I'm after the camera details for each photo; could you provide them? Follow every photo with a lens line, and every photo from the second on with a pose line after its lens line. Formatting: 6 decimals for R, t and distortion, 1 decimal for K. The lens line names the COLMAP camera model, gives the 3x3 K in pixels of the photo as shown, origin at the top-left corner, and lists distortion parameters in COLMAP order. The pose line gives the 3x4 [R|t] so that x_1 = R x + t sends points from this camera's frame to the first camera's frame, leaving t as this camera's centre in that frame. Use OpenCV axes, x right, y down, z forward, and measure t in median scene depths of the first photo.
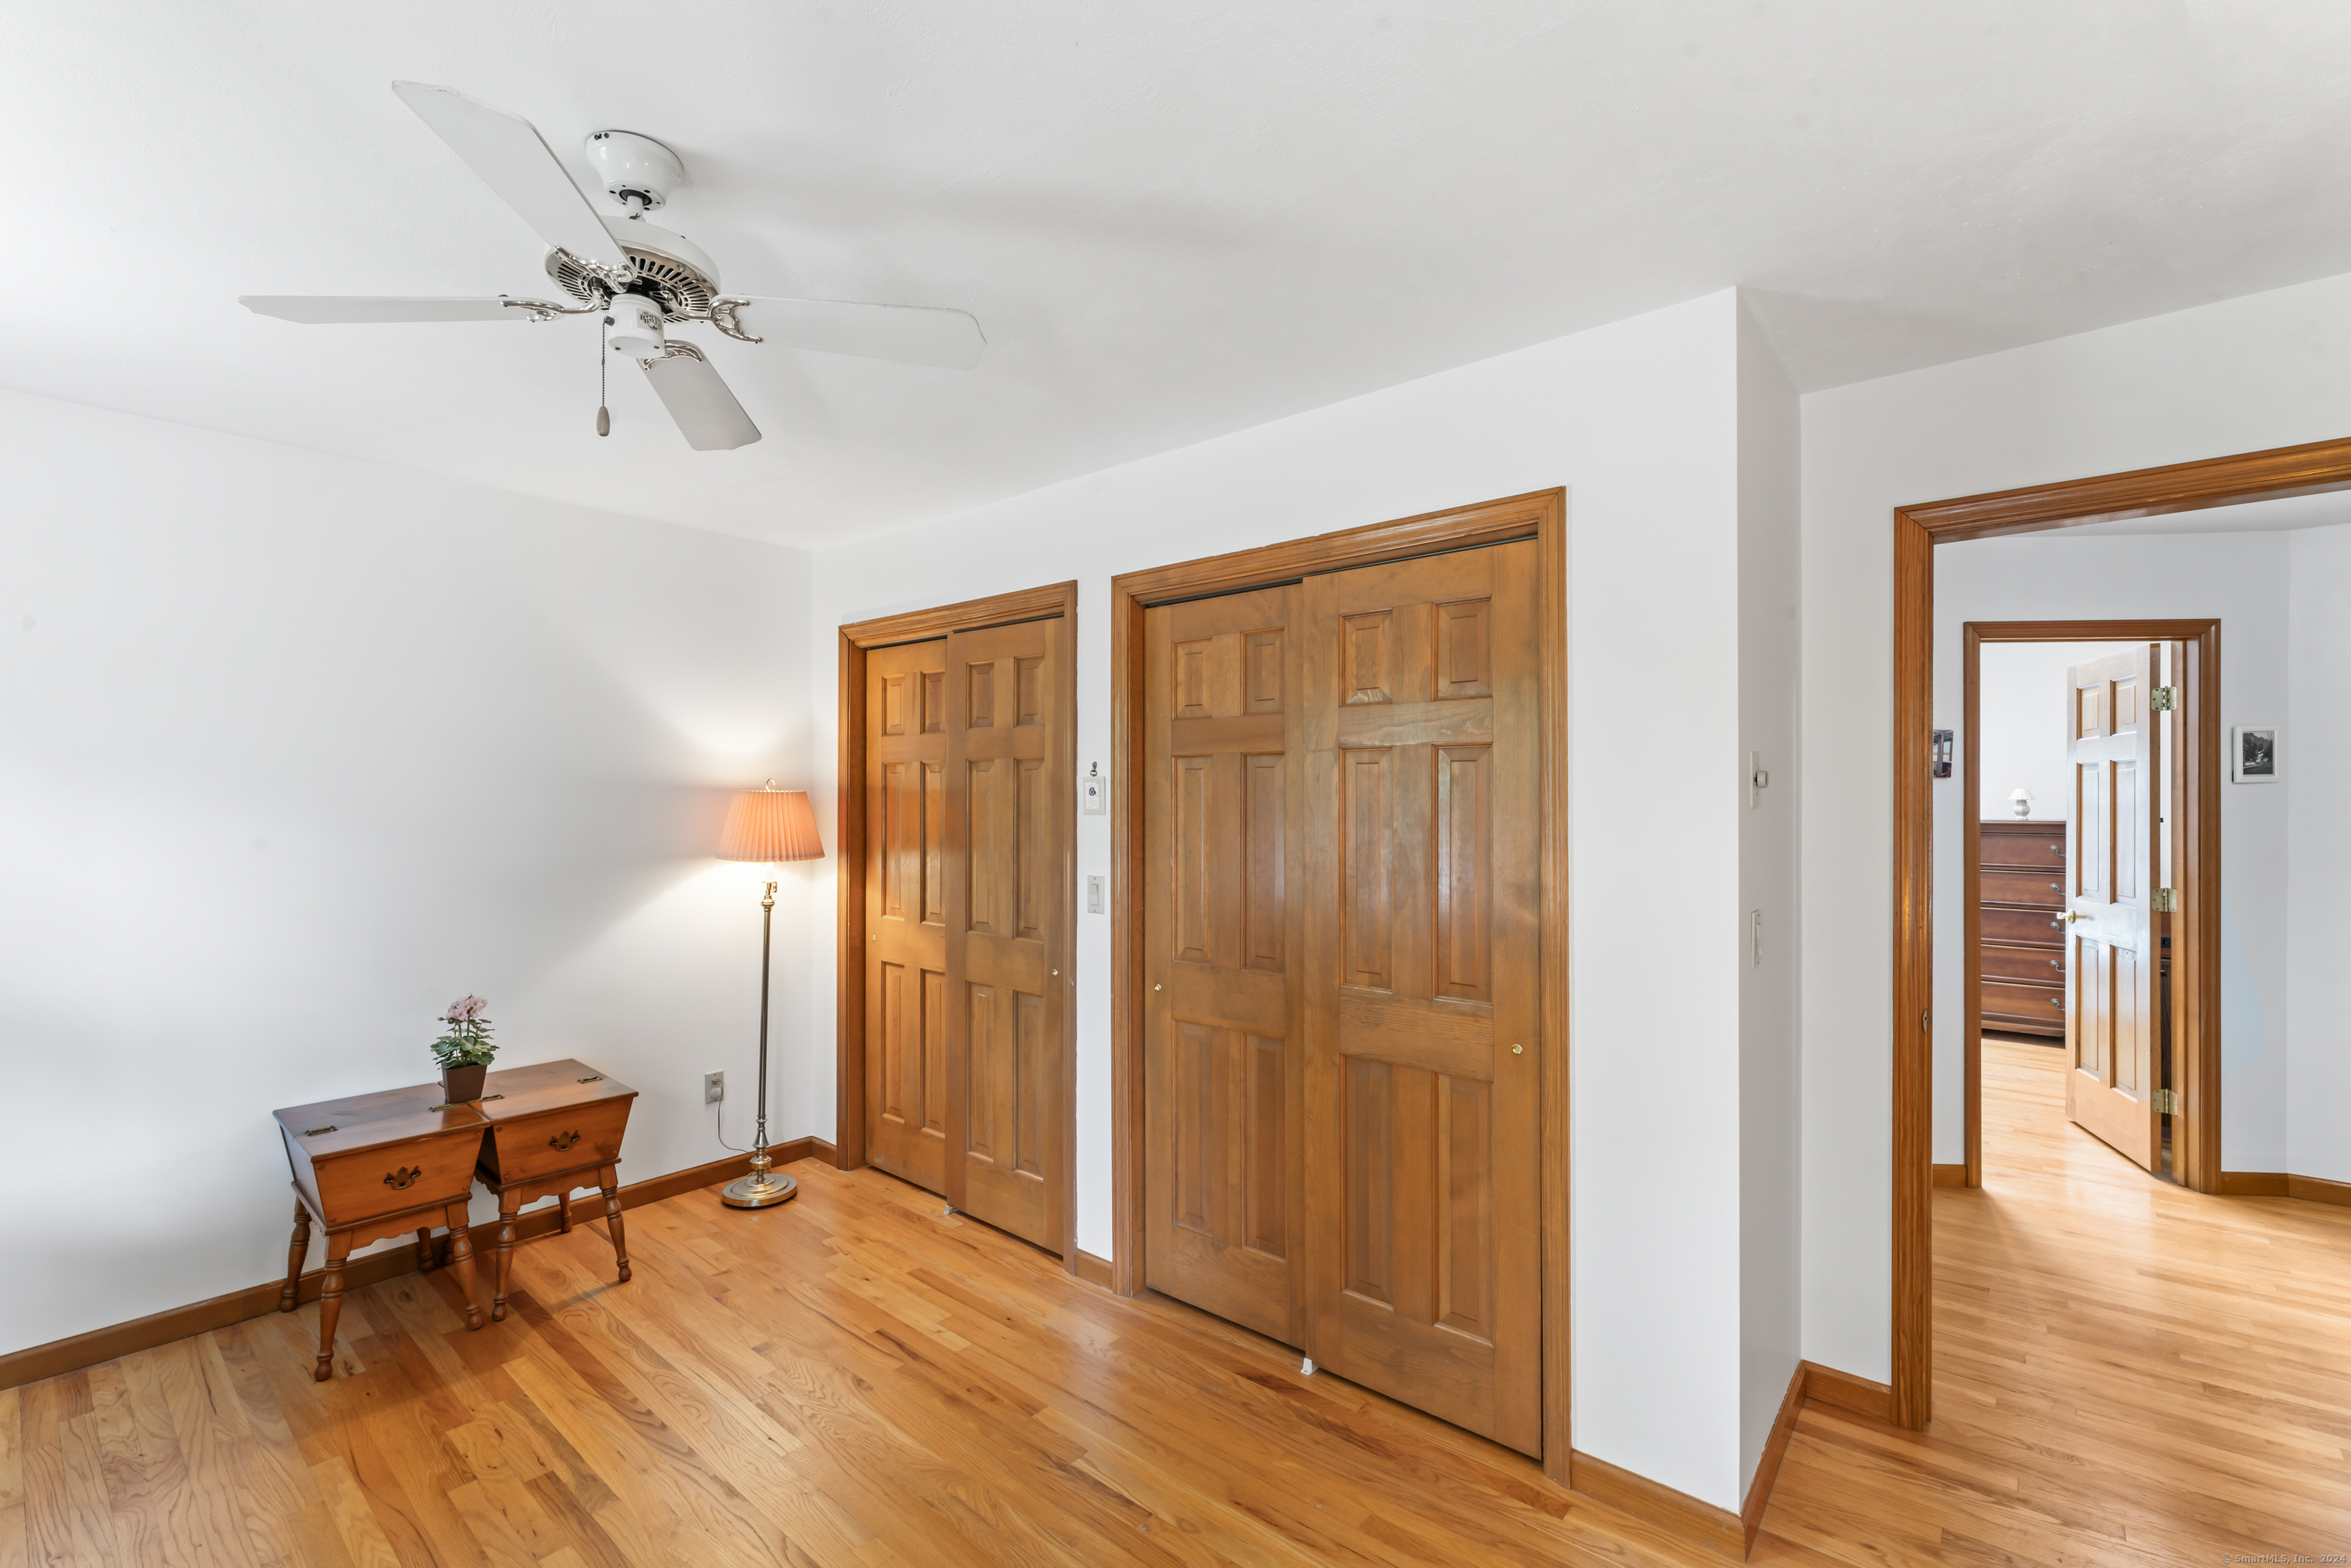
lens RADIAL K [[1015.5, 0, 1175.7], [0, 1015.5, 803.0], [0, 0, 1]] dist [-0.001312, -0.000403]
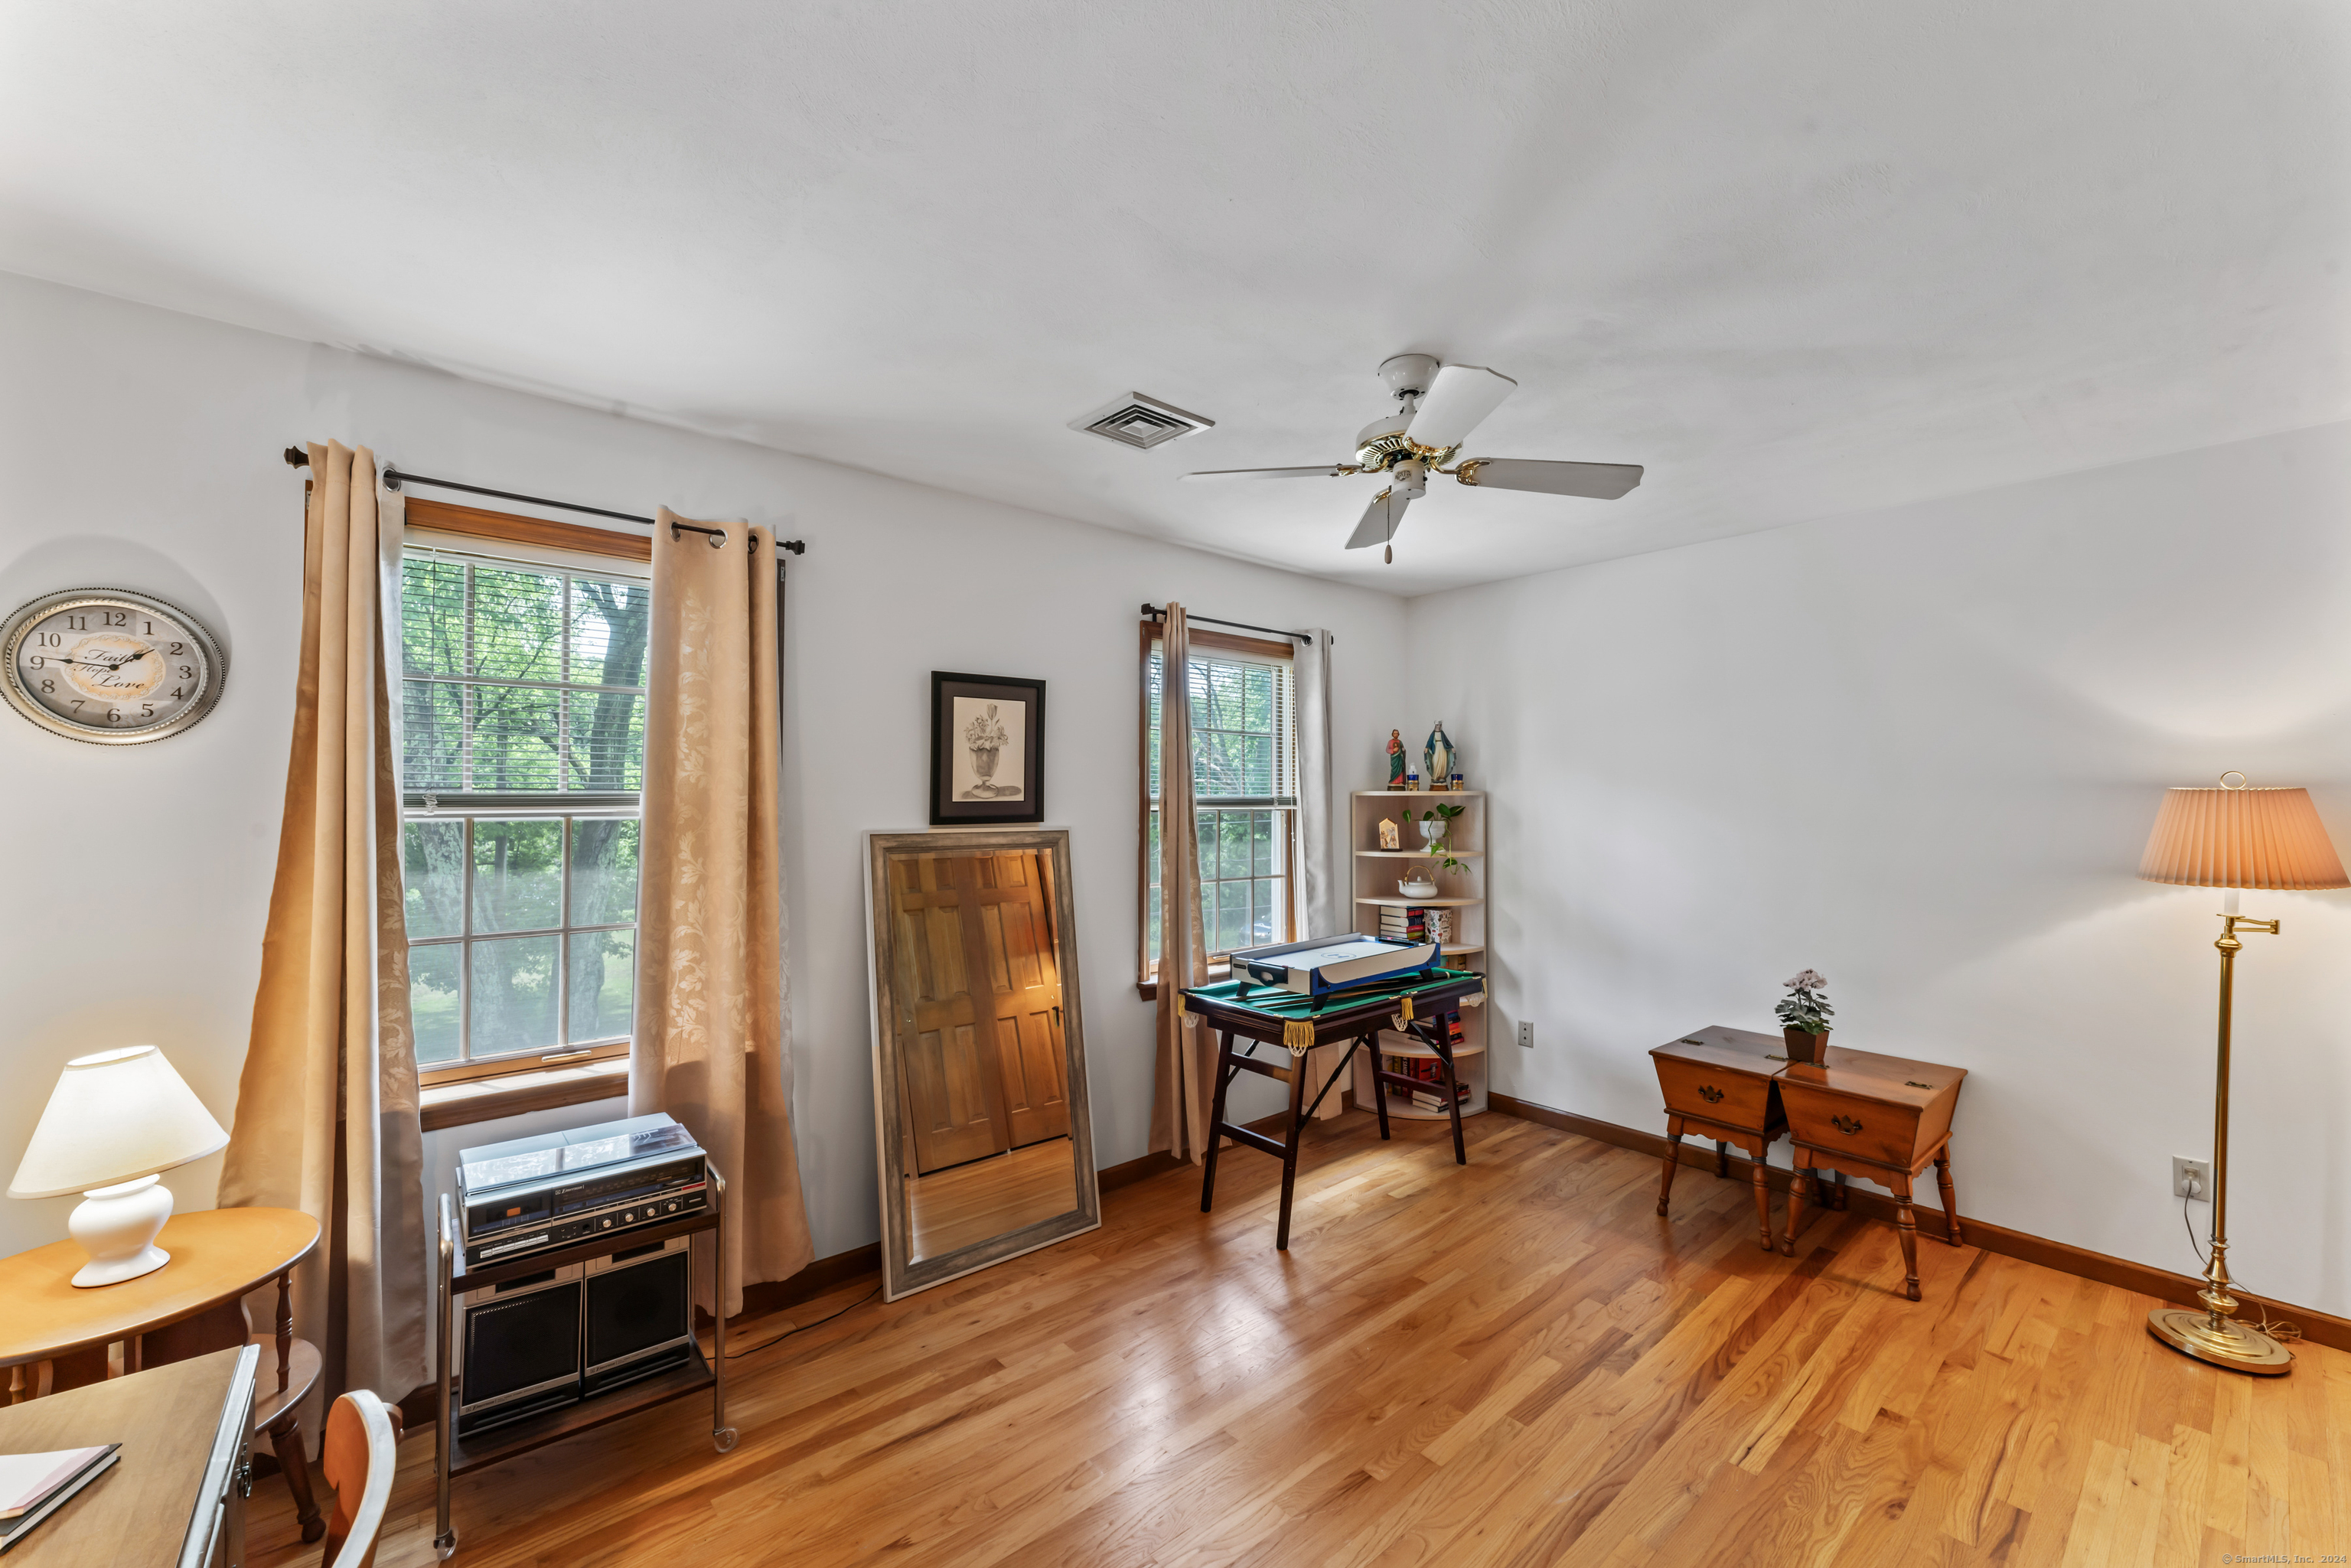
lens RADIAL K [[937.9, 0, 1185.2], [0, 937.9, 793.0], [0, 0, 1]] dist [0.000206, 0.000084]
pose [[-0.151879, -0.004169, -0.988390, 0.443261], [-0.006680, 0.999973, -0.003192, -0.002068], [0.988377, 0.006118, -0.151902, 0.451591]]
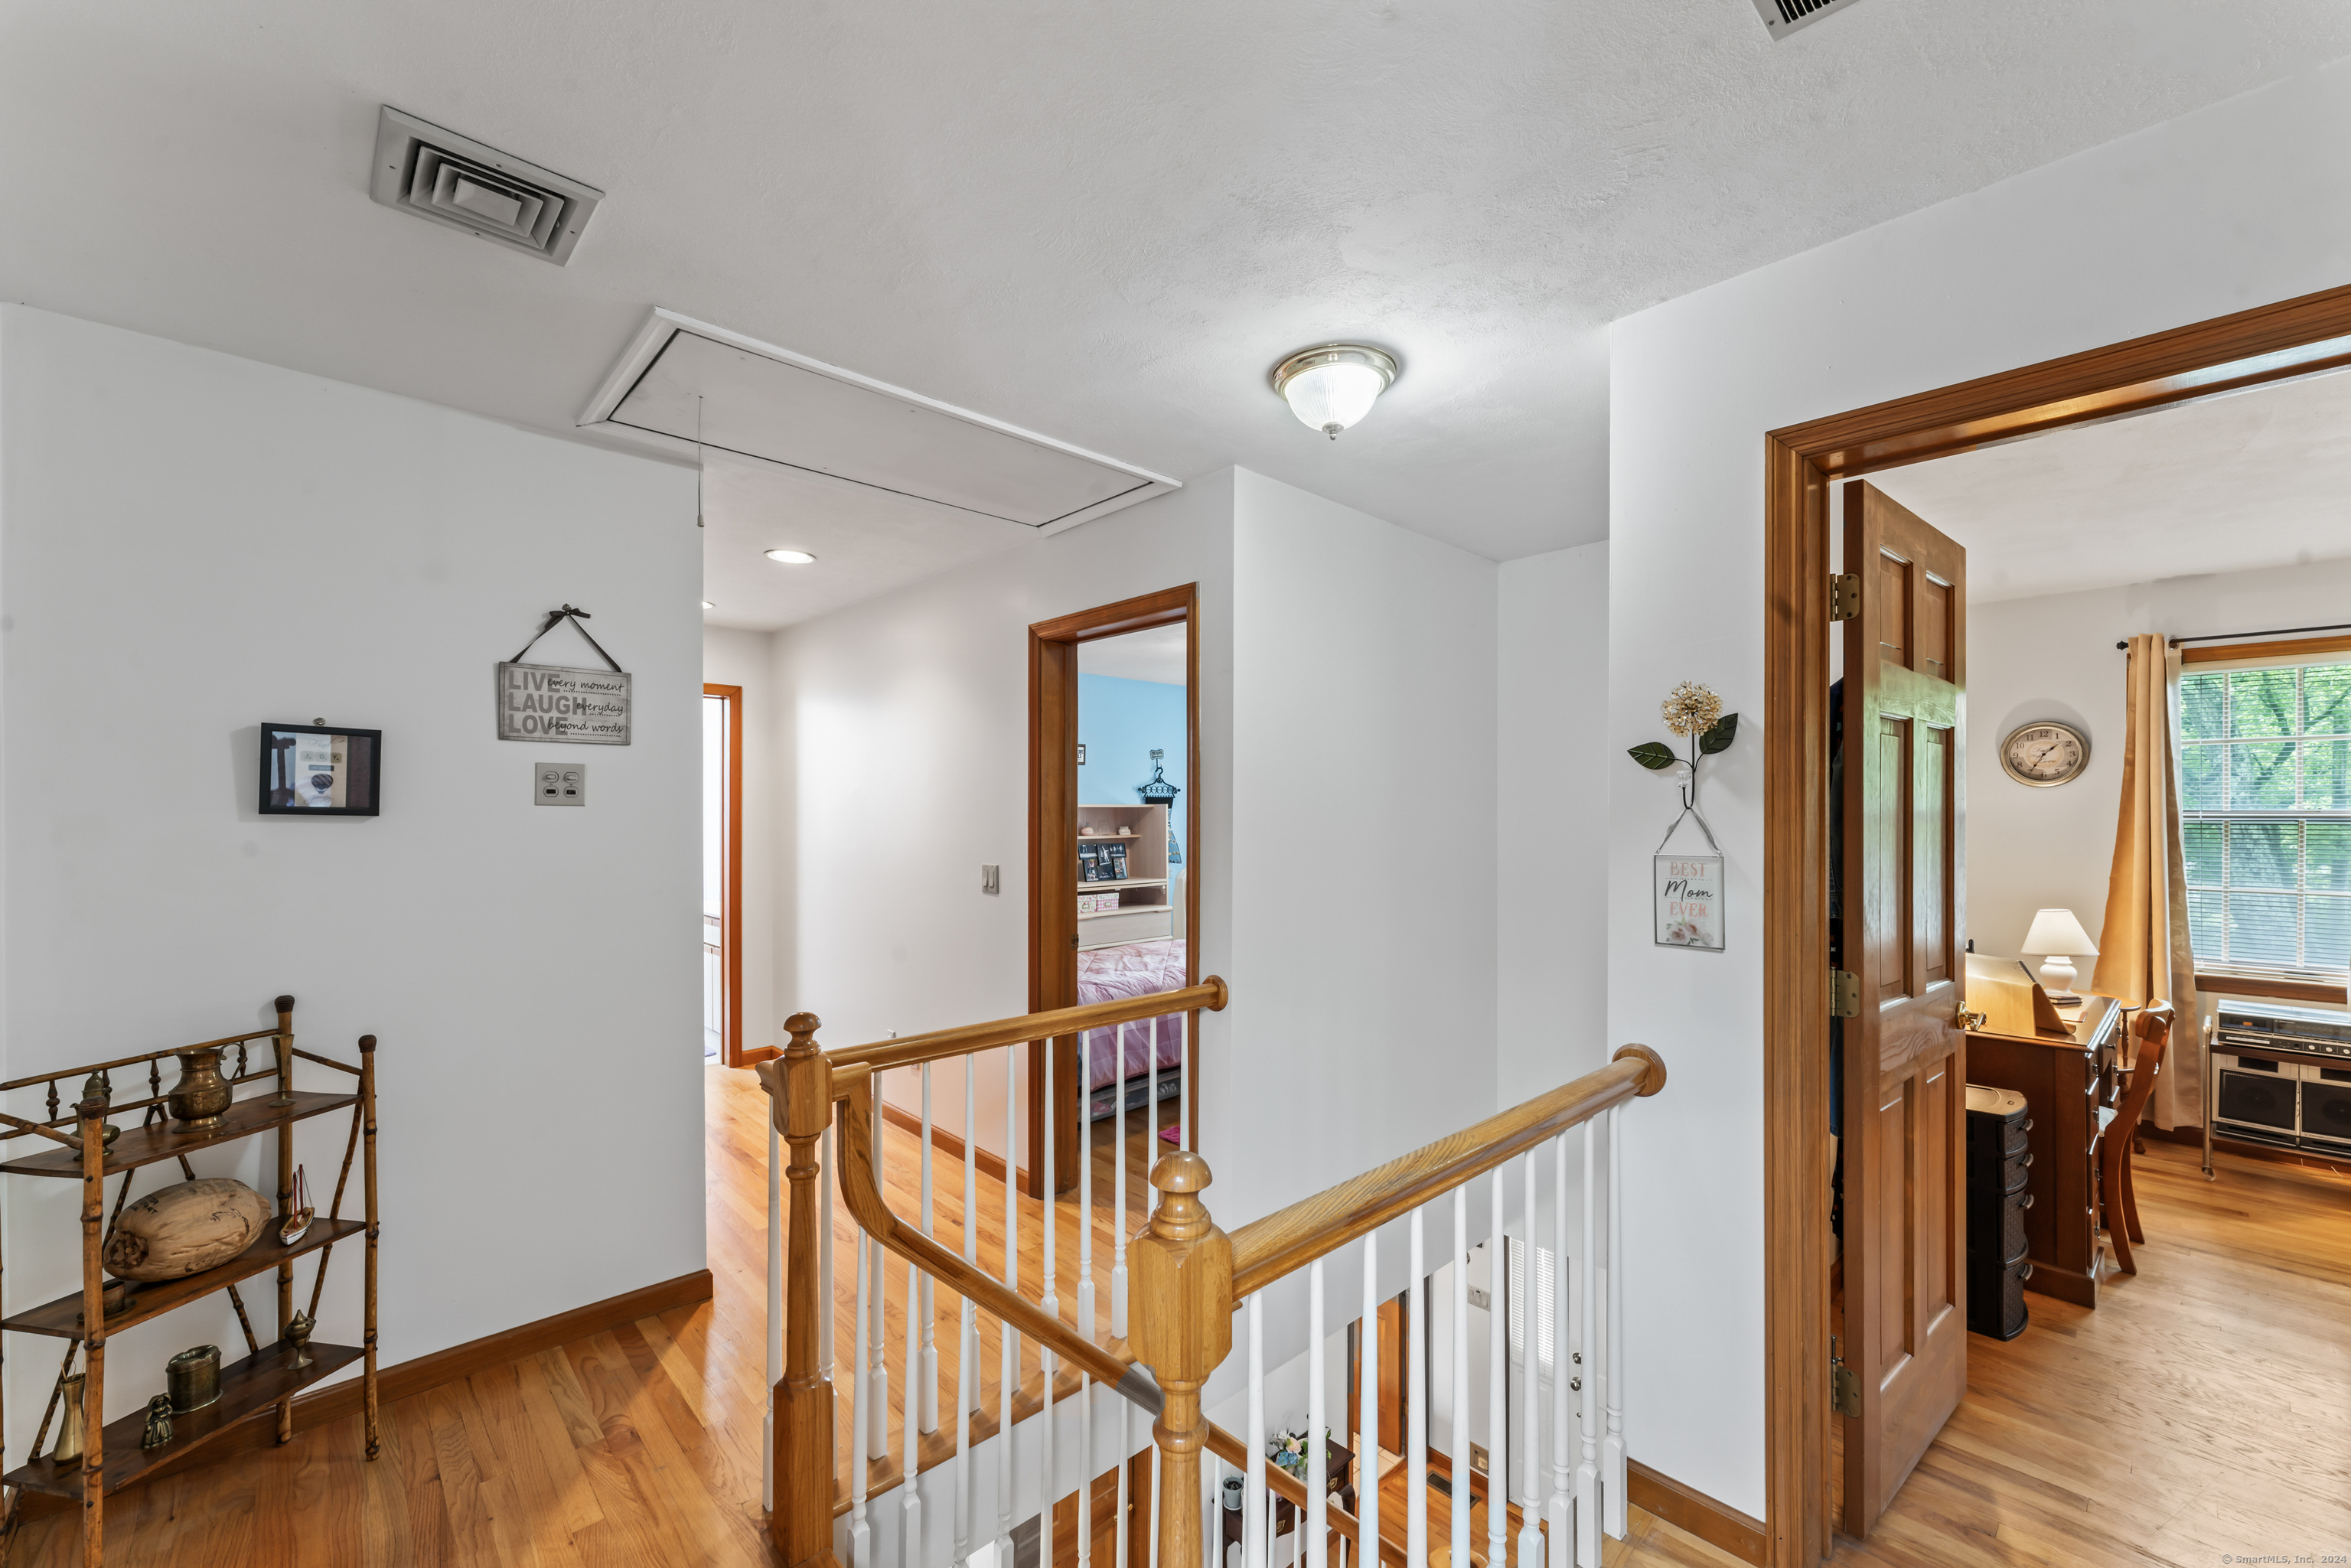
lens RADIAL K [[937.9, 0, 1185.2], [0, 937.9, 793.0], [0, 0, 1]] dist [0.000206, 0.000084]
pose [[-0.994623, -0.007711, 0.103277, 1.215819], [-0.009108, 0.999873, -0.013059, 0.010552], [-0.103163, -0.013929, -0.994567, 1.363523]]
